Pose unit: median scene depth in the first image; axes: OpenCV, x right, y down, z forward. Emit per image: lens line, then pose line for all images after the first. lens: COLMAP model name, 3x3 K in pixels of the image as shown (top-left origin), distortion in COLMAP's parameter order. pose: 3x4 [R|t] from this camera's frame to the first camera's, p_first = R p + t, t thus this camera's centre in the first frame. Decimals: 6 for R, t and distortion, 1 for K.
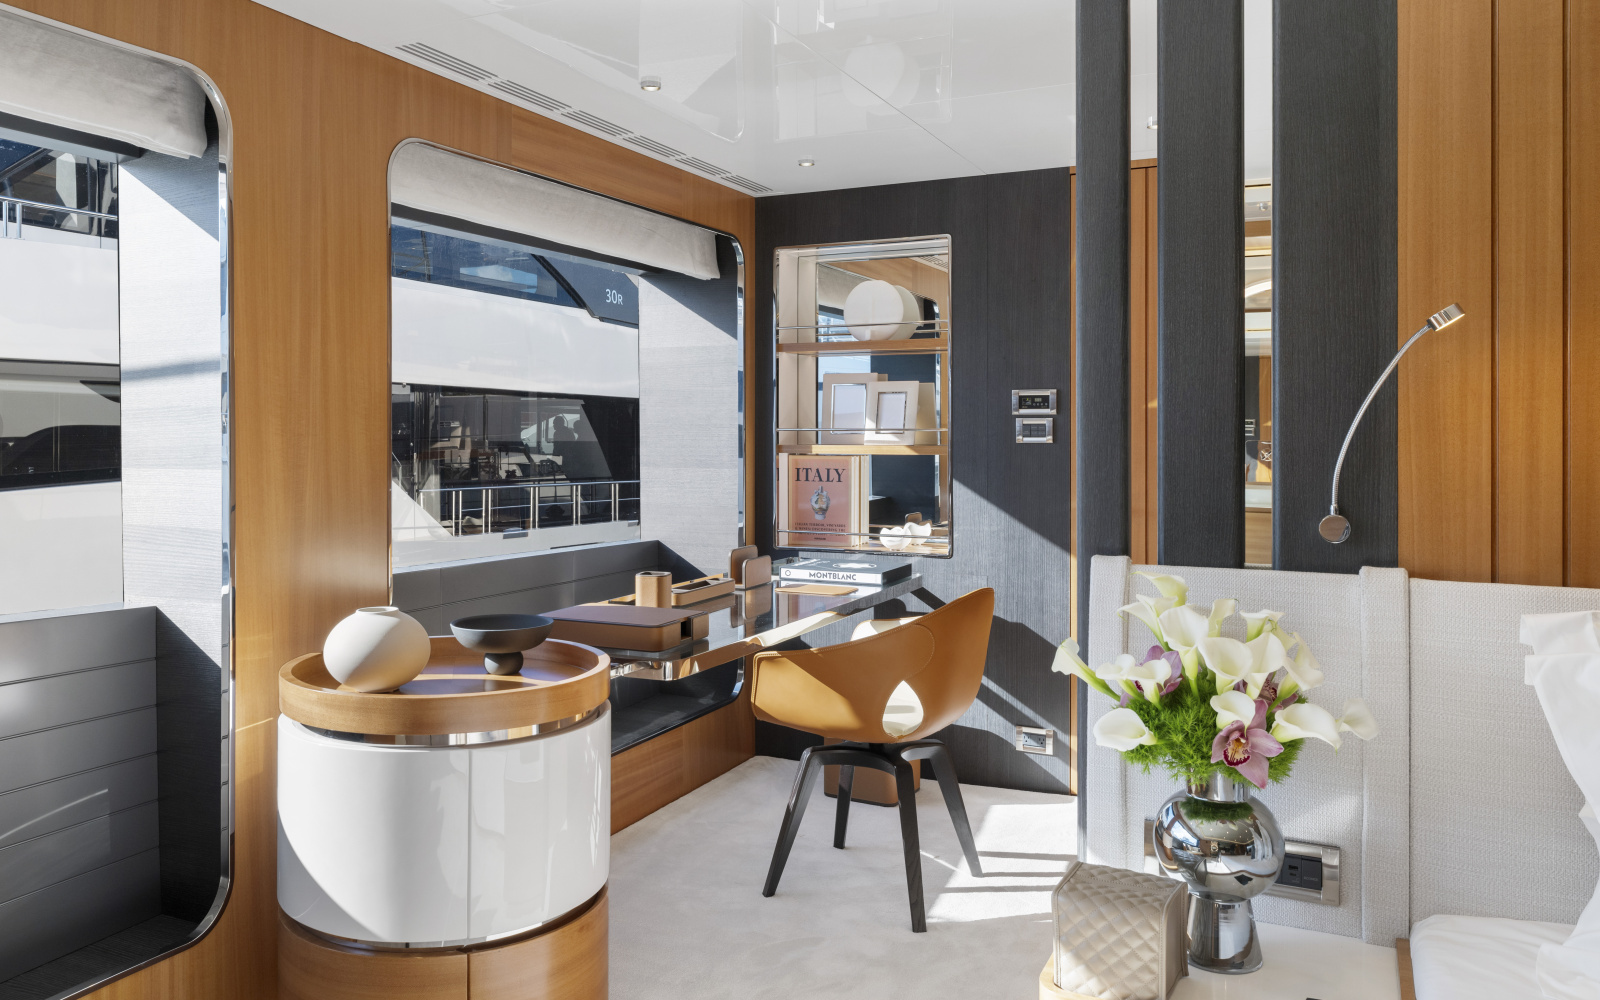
lens RADIAL K [[1161.1, 0, 760.4], [0, 1161.1, 434.8], [0, 0, 1]] dist [0.001893, -0.000708]
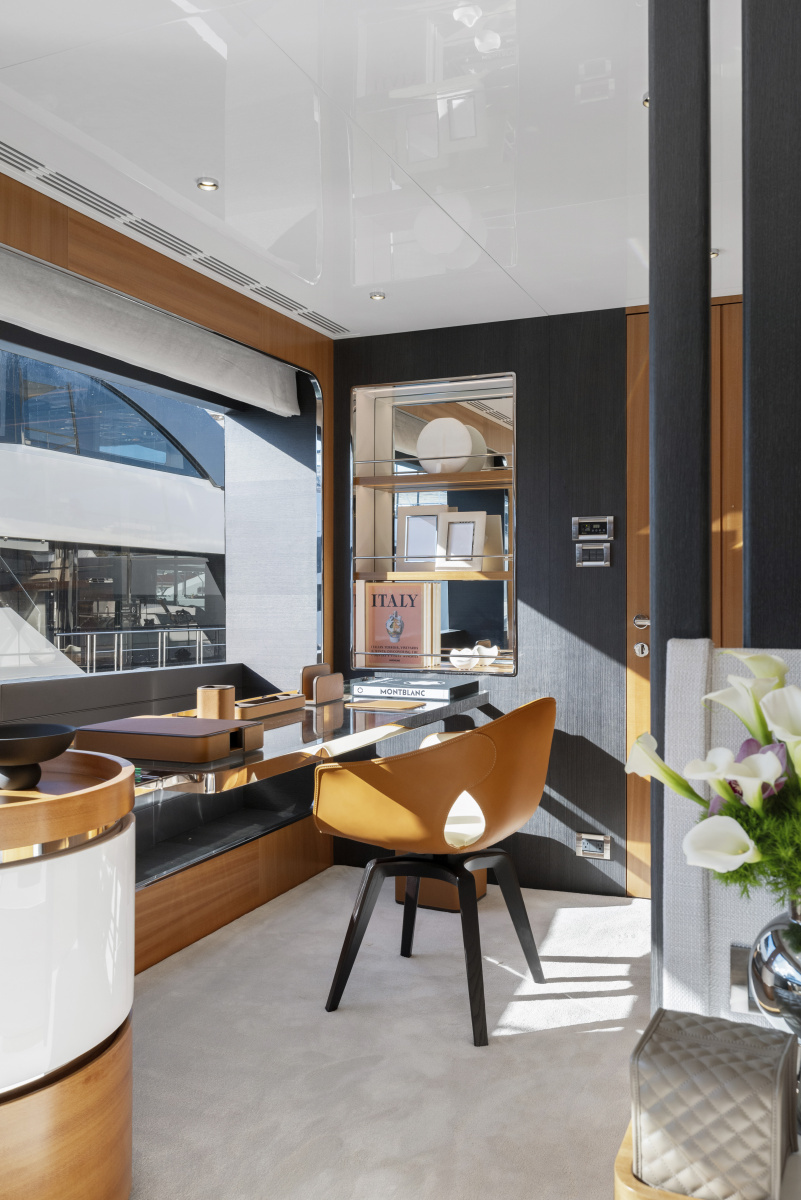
lens RADIAL K [[926.2, 0, 440.5], [0, 926.2, 595.0], [0, 0, 1]] dist [-0.002755, 0.001021]
pose [[0.997177, 0.000237, 0.075089, 0.039795], [0.000132, 0.999988, -0.004914, 0.045628], [-0.075089, 0.004910, 0.997165, 0.199511]]
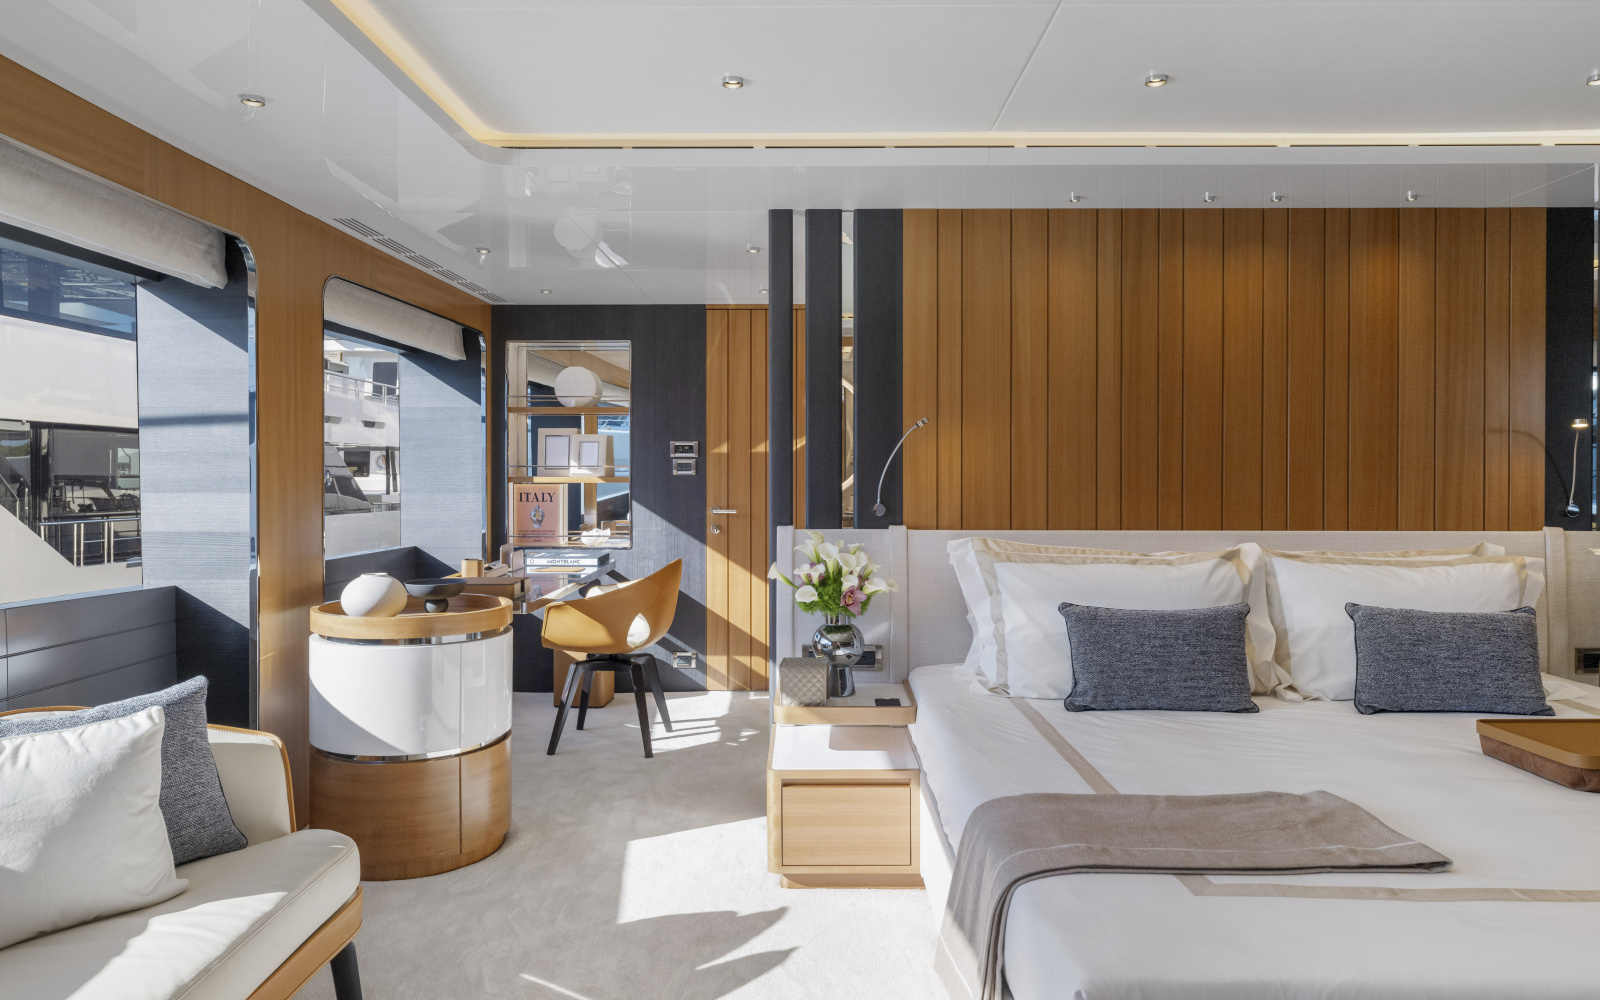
lens RADIAL K [[1058.7, 0, 801.2], [0, 1058.7, 472.8], [0, 0, 1]] dist [0.003837, 0.001110]
pose [[0.895185, -0.001855, 0.445691, -0.331406], [0.000636, 0.999996, 0.002884, 0.000367], [-0.445694, -0.002298, 0.895182, -0.464562]]
